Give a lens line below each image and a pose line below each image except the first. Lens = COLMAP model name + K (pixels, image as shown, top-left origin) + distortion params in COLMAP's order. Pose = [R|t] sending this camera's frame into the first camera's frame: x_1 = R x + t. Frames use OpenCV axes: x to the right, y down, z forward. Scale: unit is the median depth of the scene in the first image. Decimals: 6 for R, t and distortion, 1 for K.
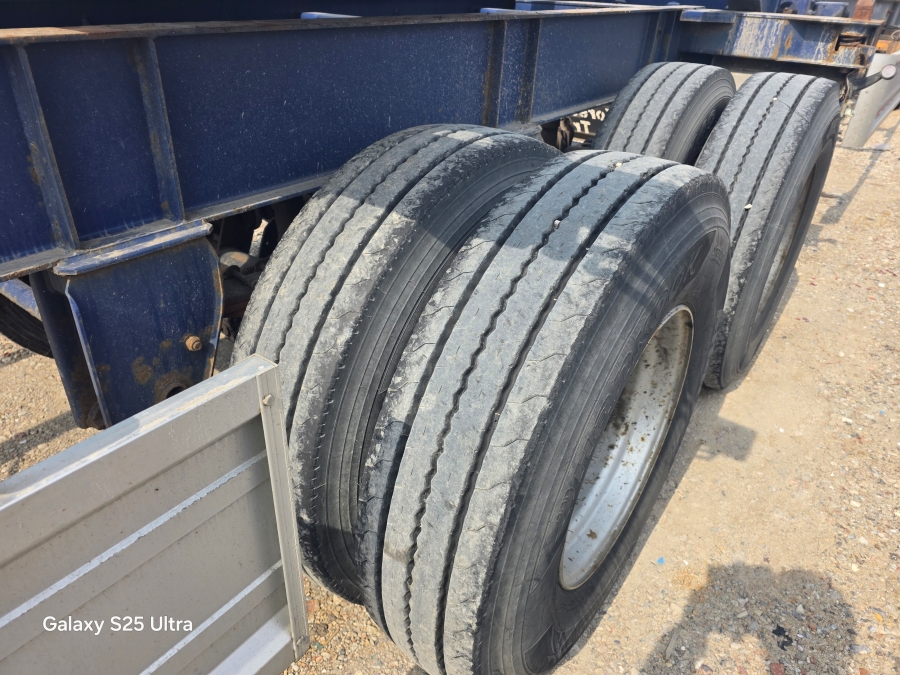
lens RADIAL K [[600.4, 0, 450.2], [0, 600.4, 334.0], [0, 0, 1]] dist [0.060059, -0.053491]
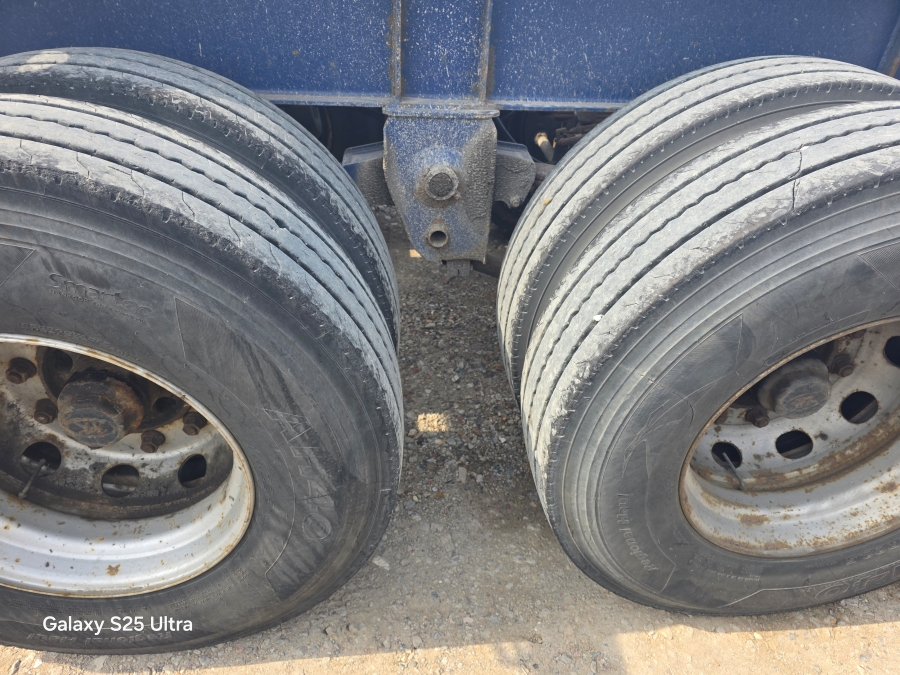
lens RADIAL K [[600.4, 0, 450.2], [0, 600.4, 334.0], [0, 0, 1]] dist [0.060059, -0.053491]
pose [[0.665130, 0.428573, -0.611495, 0.744661], [-0.395896, 0.896726, 0.197861, -0.252085], [0.633142, 0.110485, 0.766110, 0.496730]]
